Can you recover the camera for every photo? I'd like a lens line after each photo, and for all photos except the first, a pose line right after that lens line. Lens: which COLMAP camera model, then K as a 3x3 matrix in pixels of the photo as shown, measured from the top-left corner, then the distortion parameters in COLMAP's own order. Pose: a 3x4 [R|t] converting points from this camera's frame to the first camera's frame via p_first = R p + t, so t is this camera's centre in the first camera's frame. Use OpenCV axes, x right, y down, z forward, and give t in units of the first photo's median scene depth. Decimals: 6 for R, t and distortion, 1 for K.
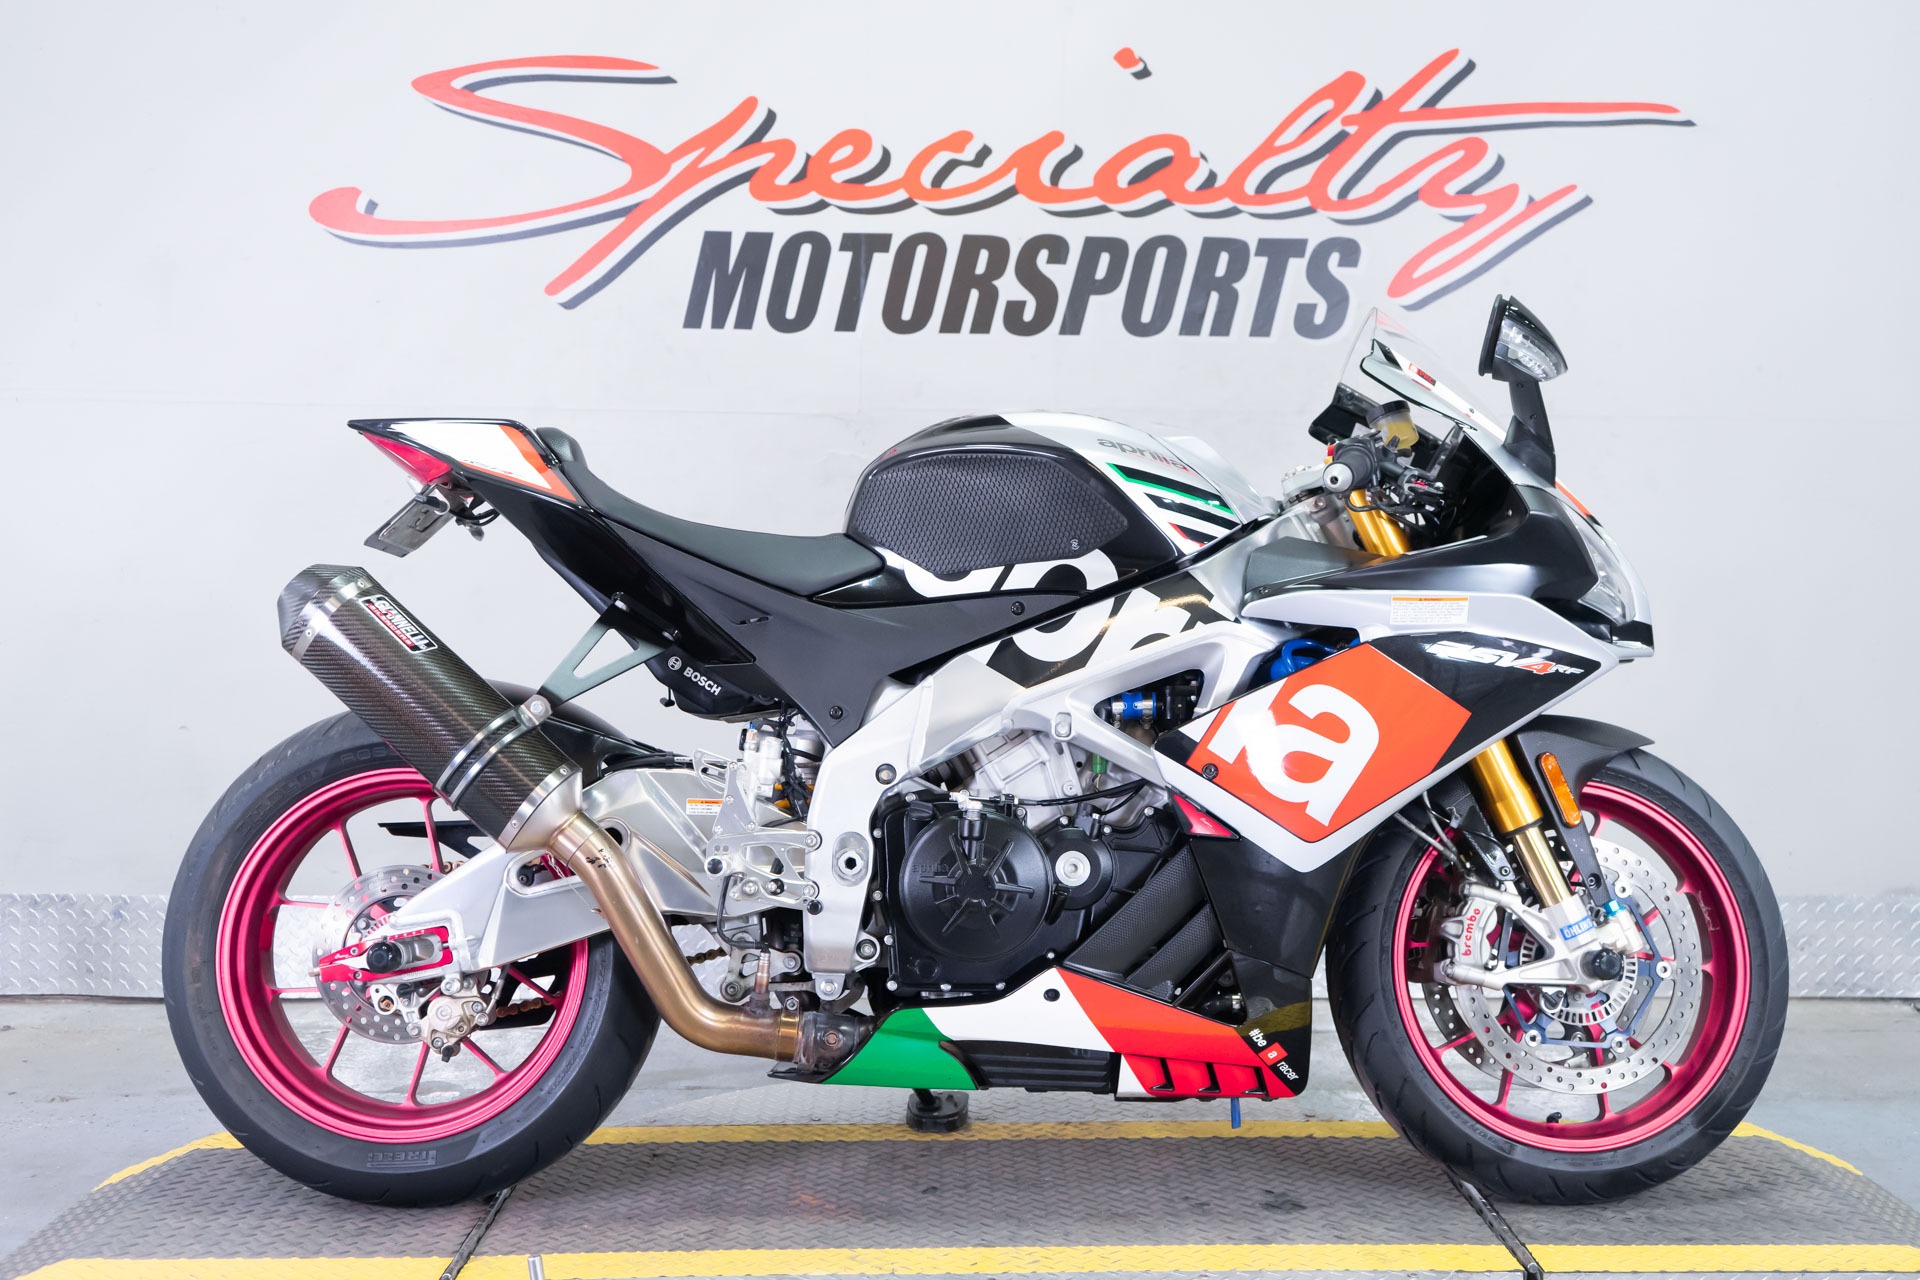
lens RADIAL K [[2186.1, 0, 957.6], [0, 2186.1, 634.5], [0, 0, 1]] dist [0.013380, 0.000000]
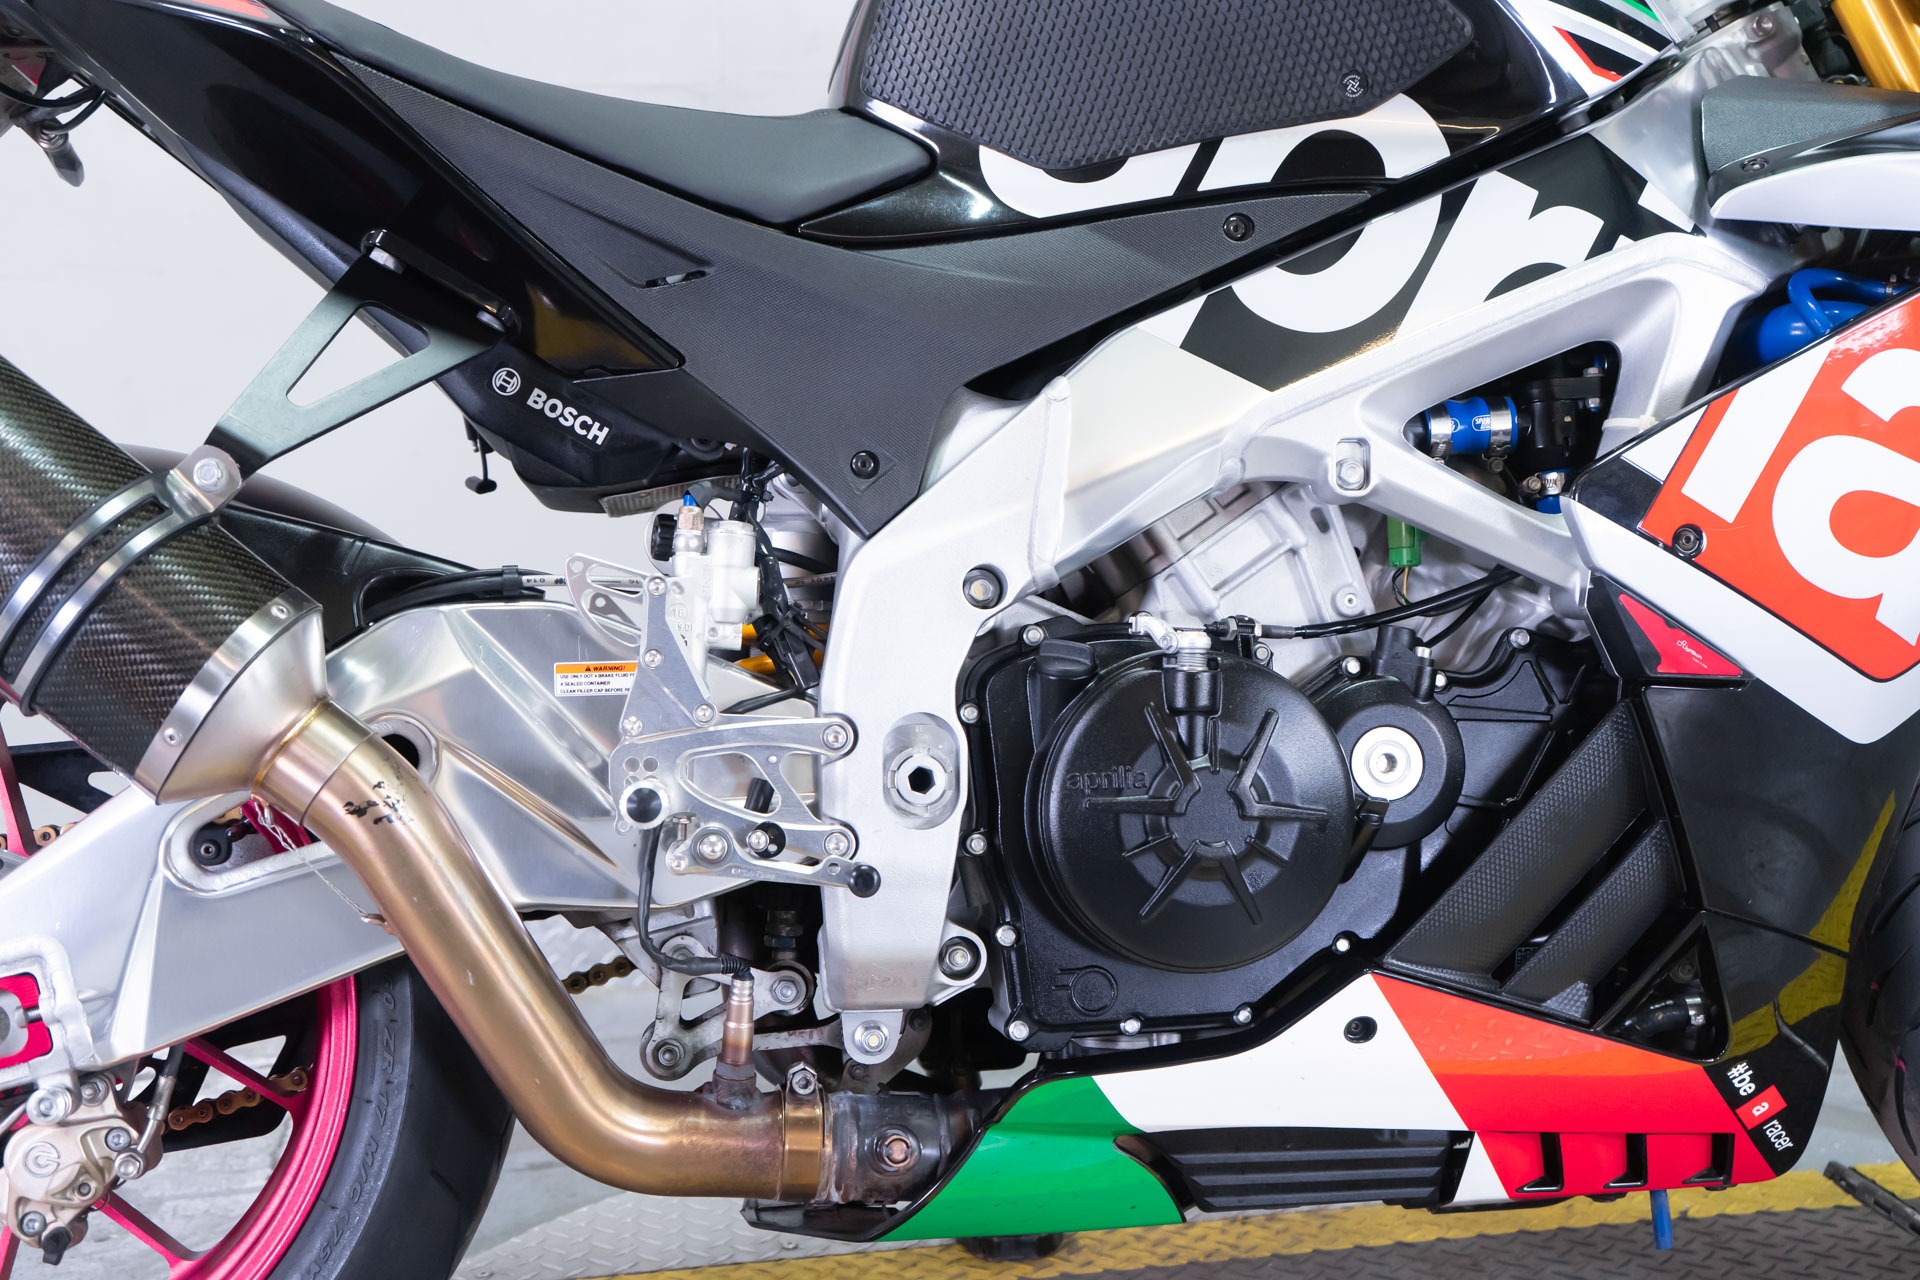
lens RADIAL K [[2261.0, 0, 981.8], [0, 2261.0, 663.6], [0, 0, 1]] dist [0.020138, 0.000000]
pose [[0.991365, -0.052769, 0.120043, -0.091940], [0.045787, 0.997136, 0.060199, 0.050613], [-0.122876, -0.054182, 0.990942, 0.513606]]
